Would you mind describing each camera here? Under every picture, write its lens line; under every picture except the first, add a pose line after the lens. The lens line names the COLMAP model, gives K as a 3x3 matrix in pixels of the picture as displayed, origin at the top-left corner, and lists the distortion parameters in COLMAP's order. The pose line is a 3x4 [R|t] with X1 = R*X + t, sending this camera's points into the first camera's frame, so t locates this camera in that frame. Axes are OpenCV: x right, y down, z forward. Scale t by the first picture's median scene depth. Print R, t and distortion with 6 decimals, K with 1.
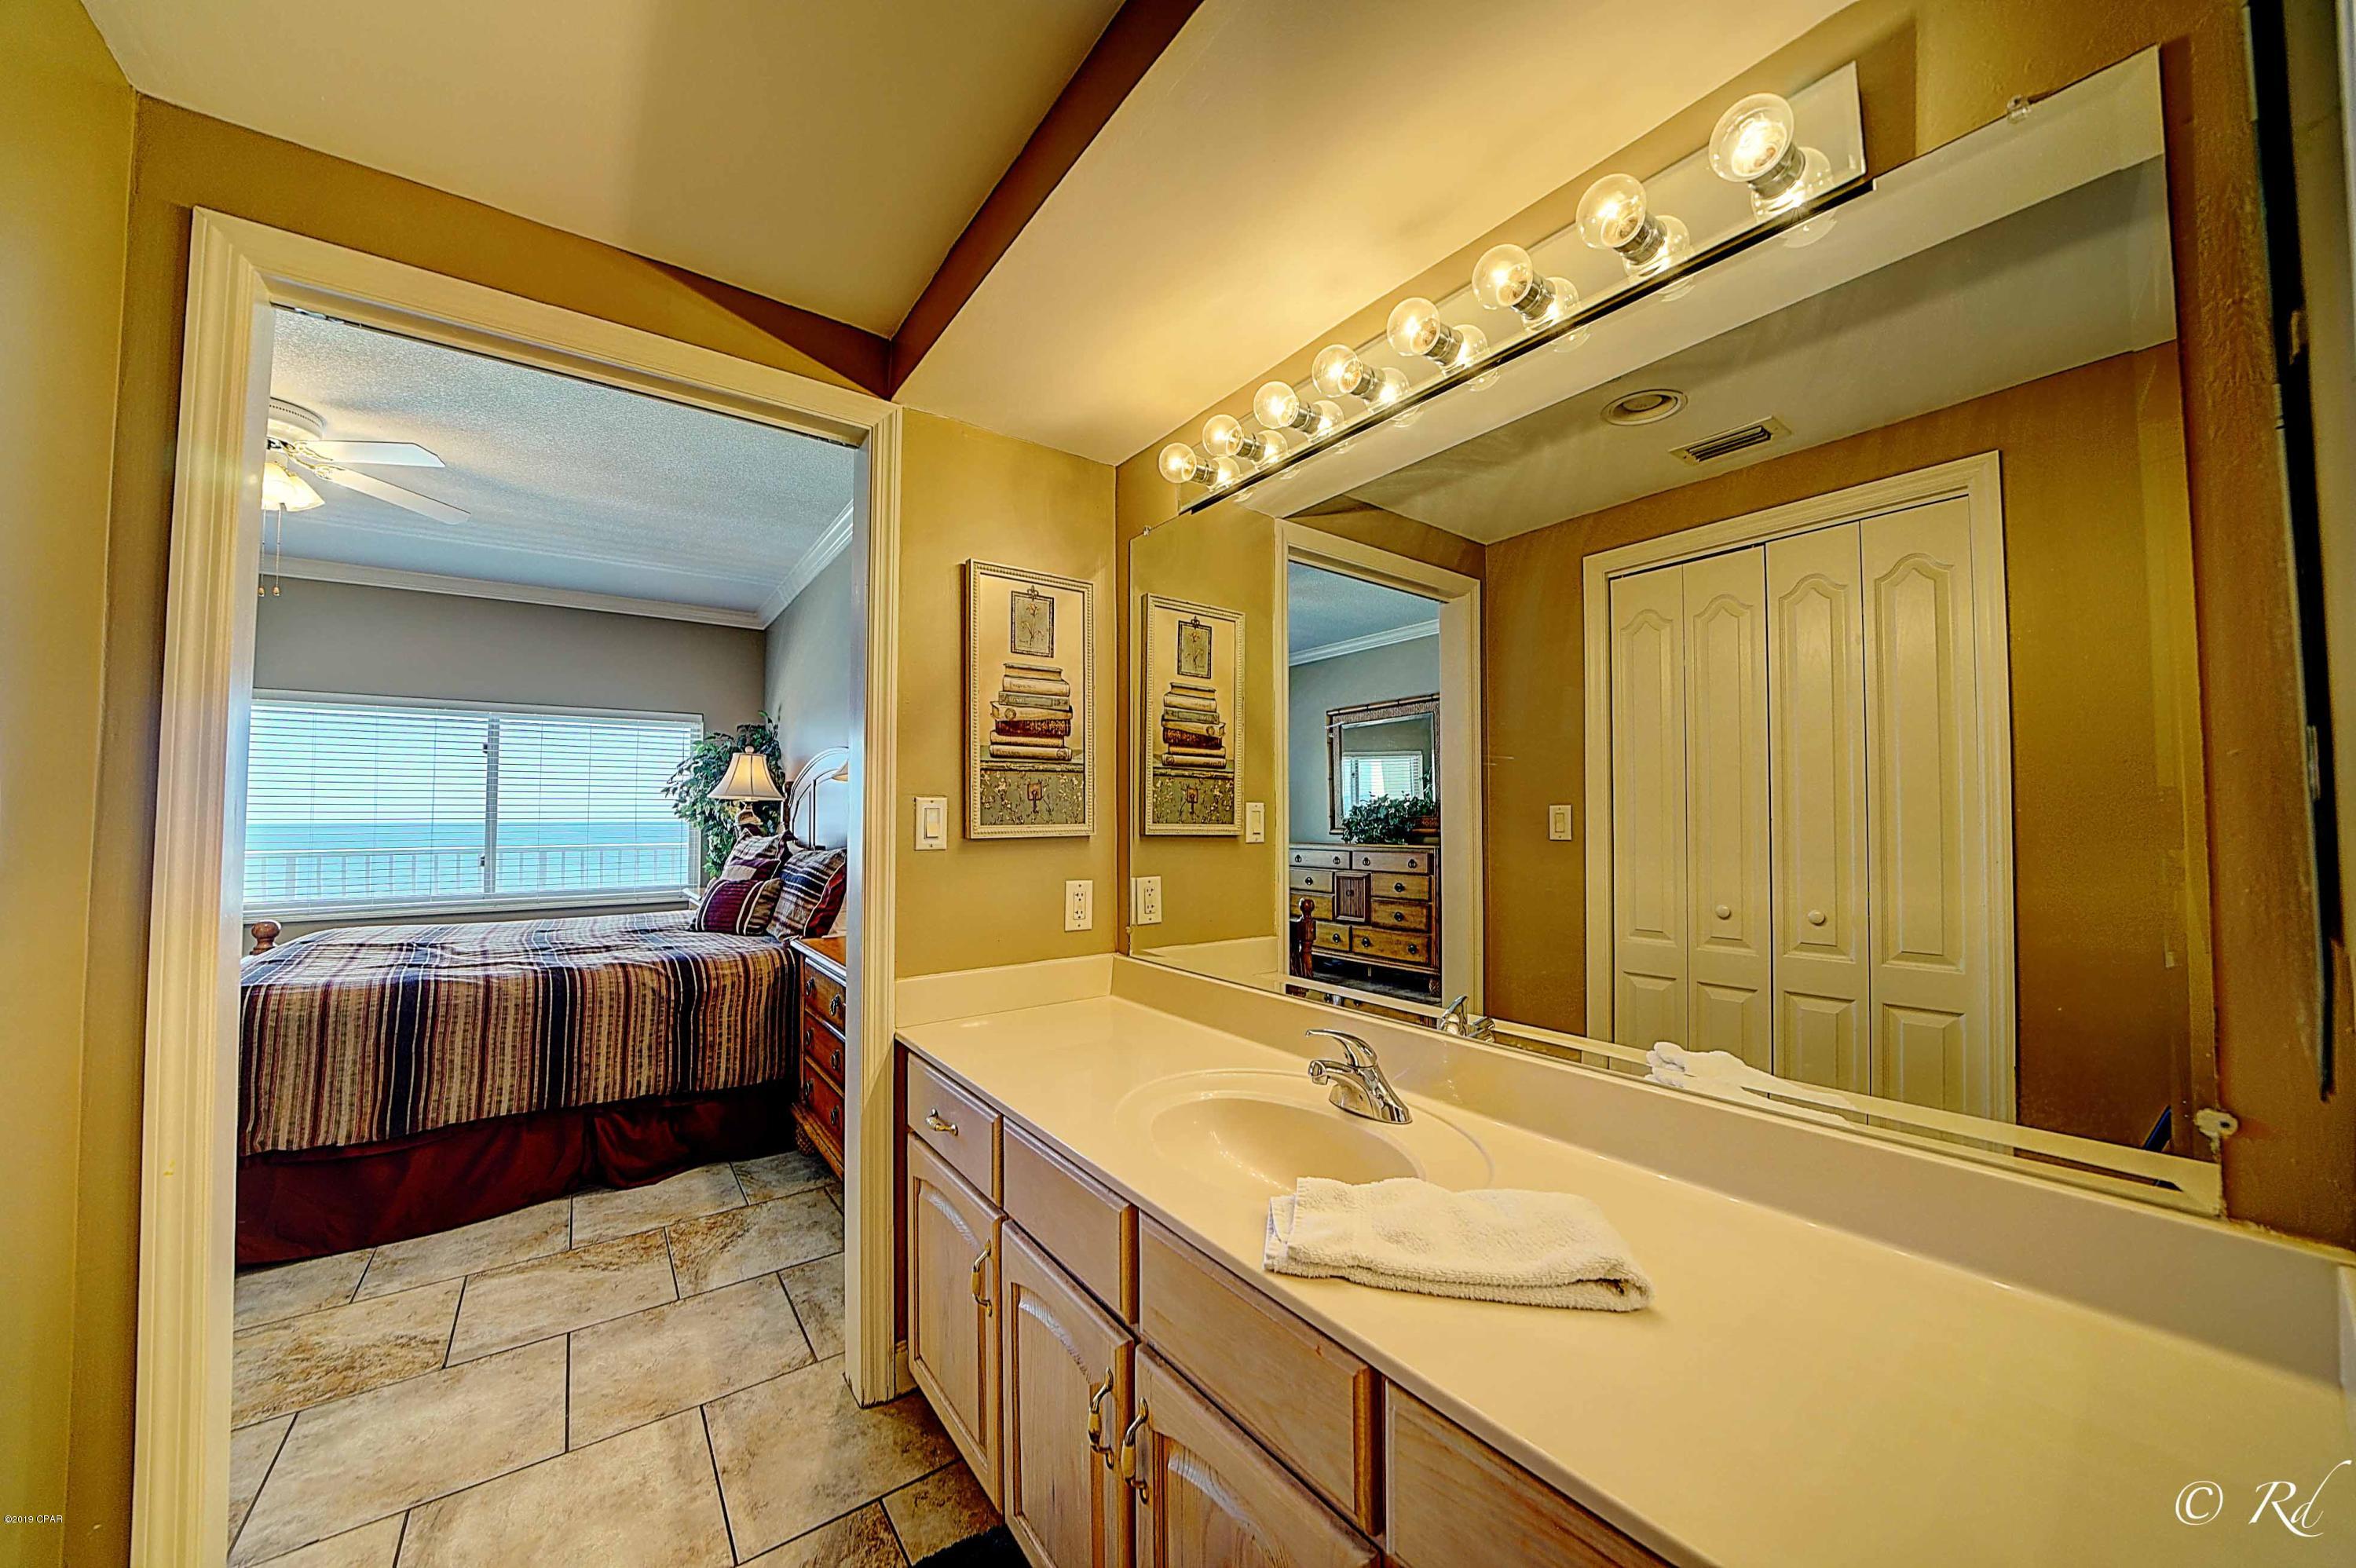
lens RADIAL K [[826.7, 0, 1178.0], [0, 826.7, 784.0], [0, 0, 1]] dist [-0.000520, -0.000024]
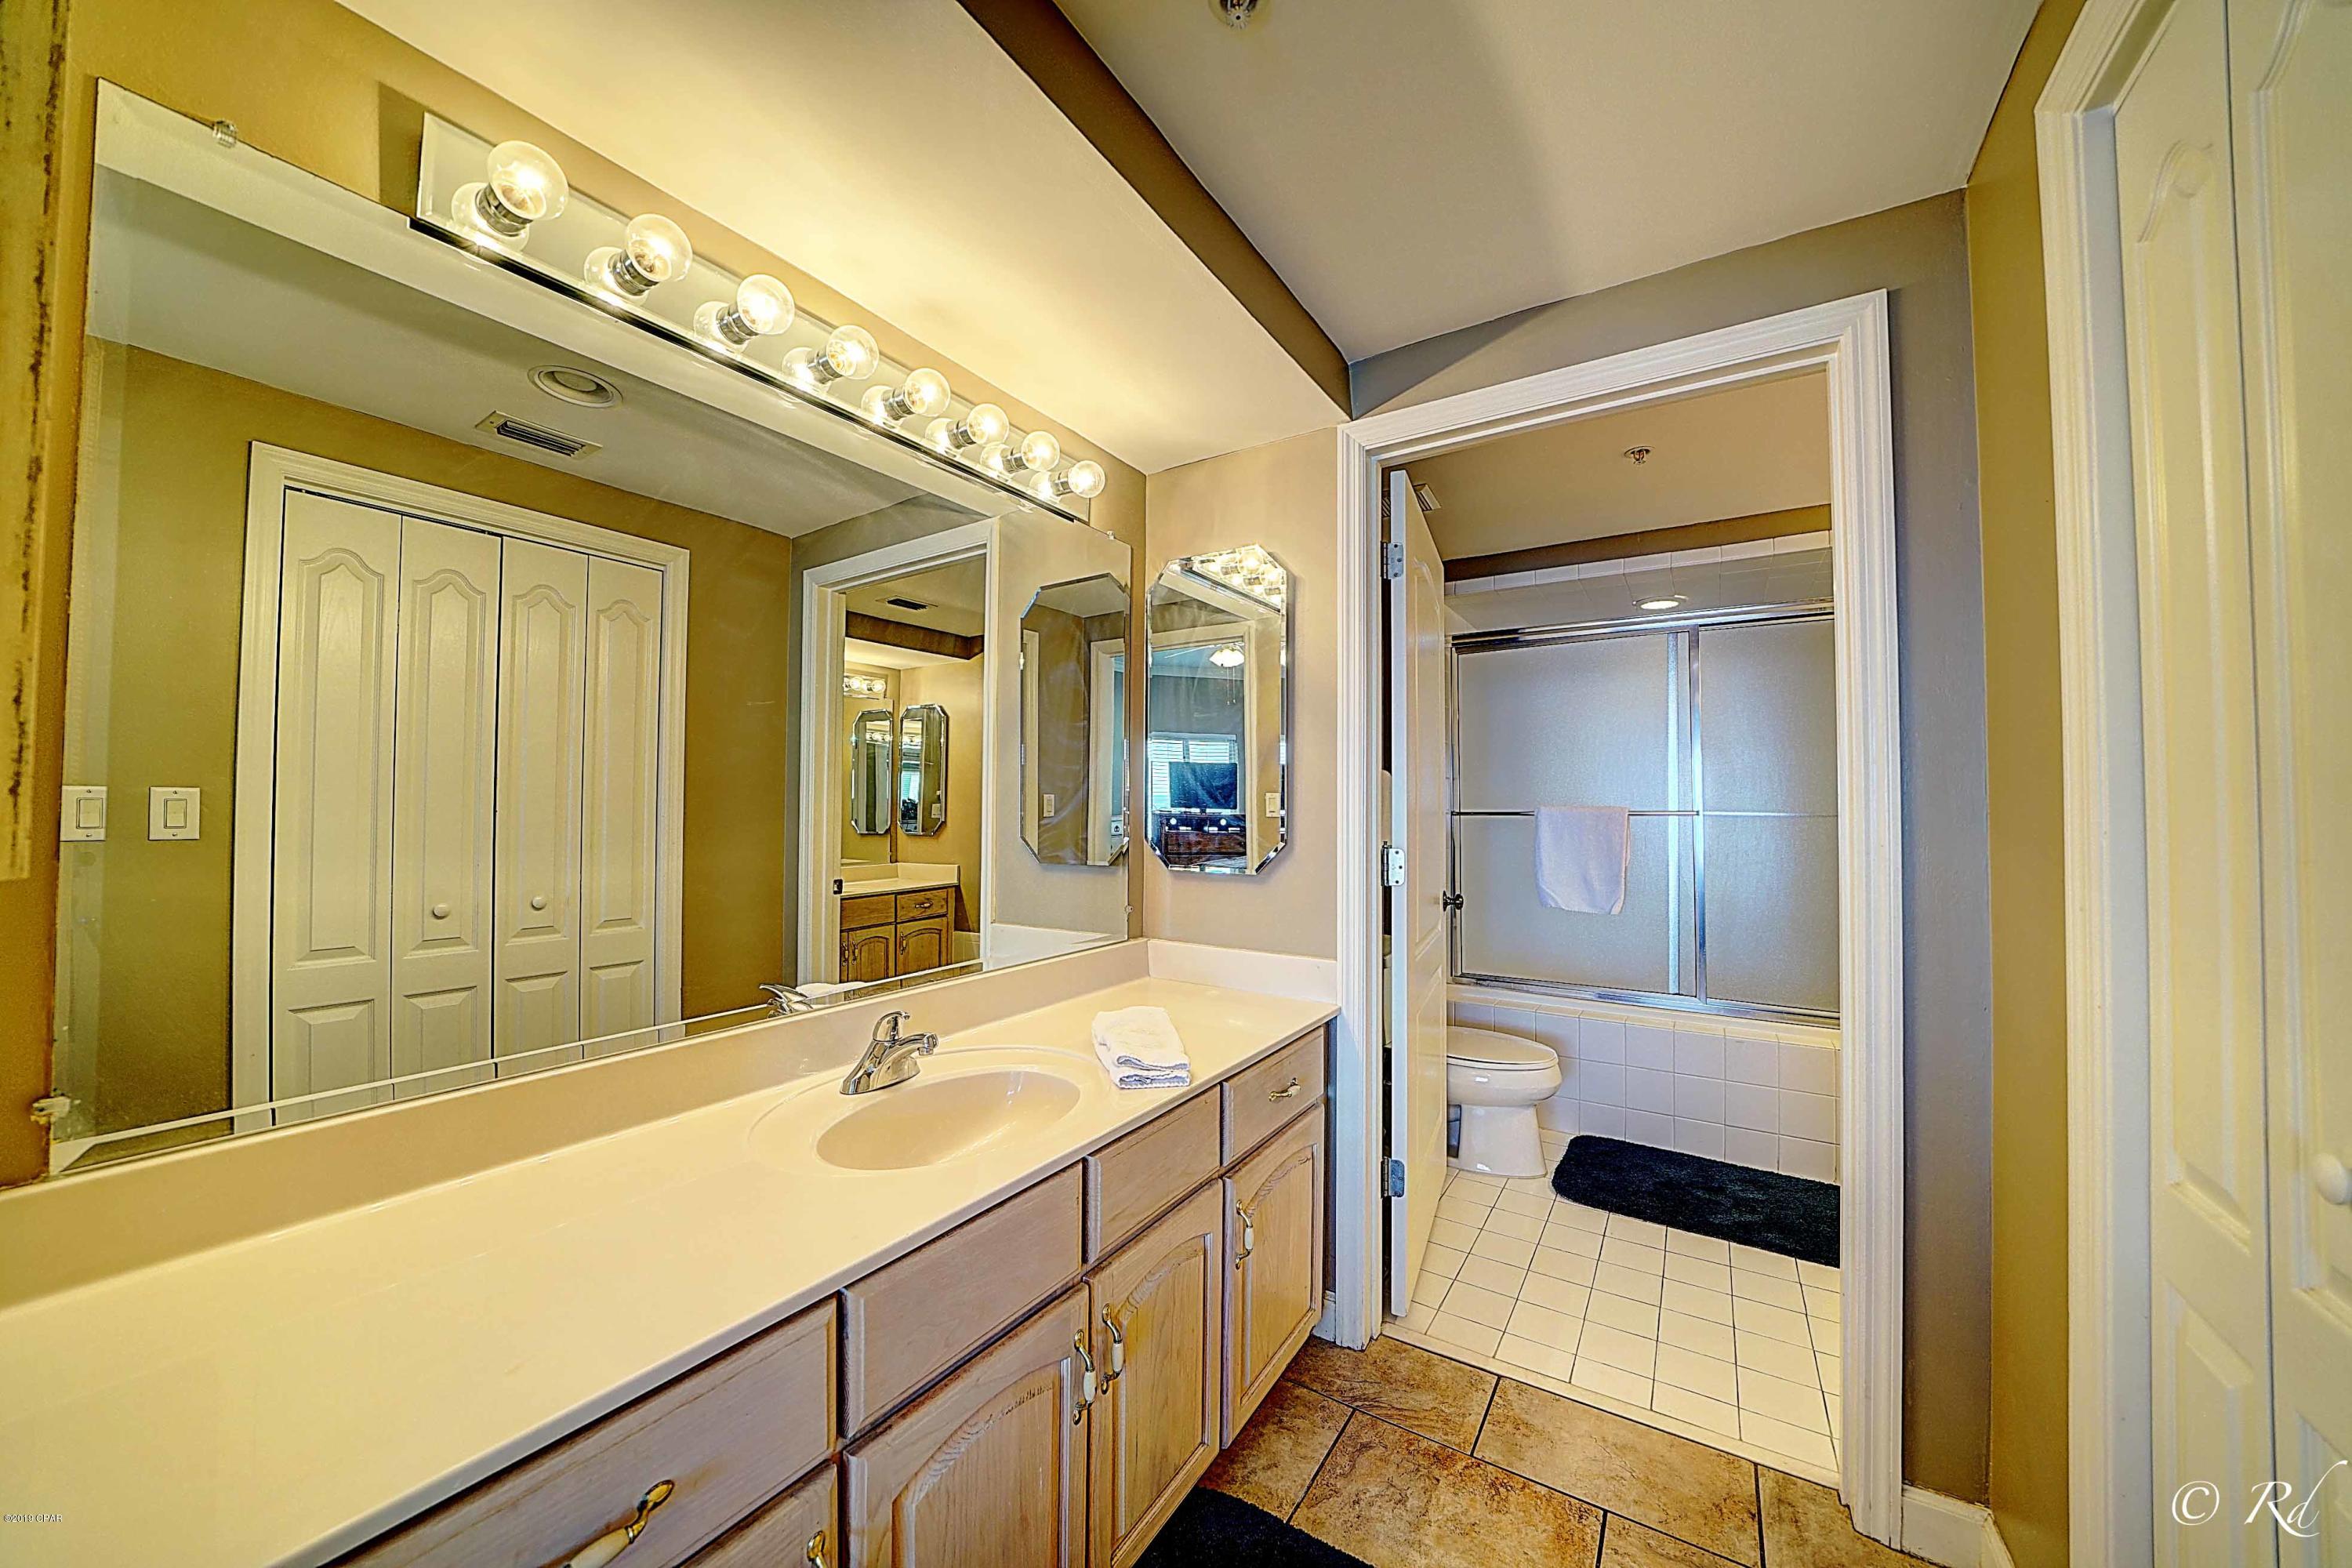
lens RADIAL K [[811.8, 0, 1187.3], [0, 811.8, 803.5], [0, 0, 1]] dist [-0.000138, -0.000020]
pose [[-0.314082, 0.020810, 0.949168, -0.504961], [-0.041315, 0.998513, -0.035563, 0.034567], [-0.948496, -0.050385, -0.312756, 0.533477]]
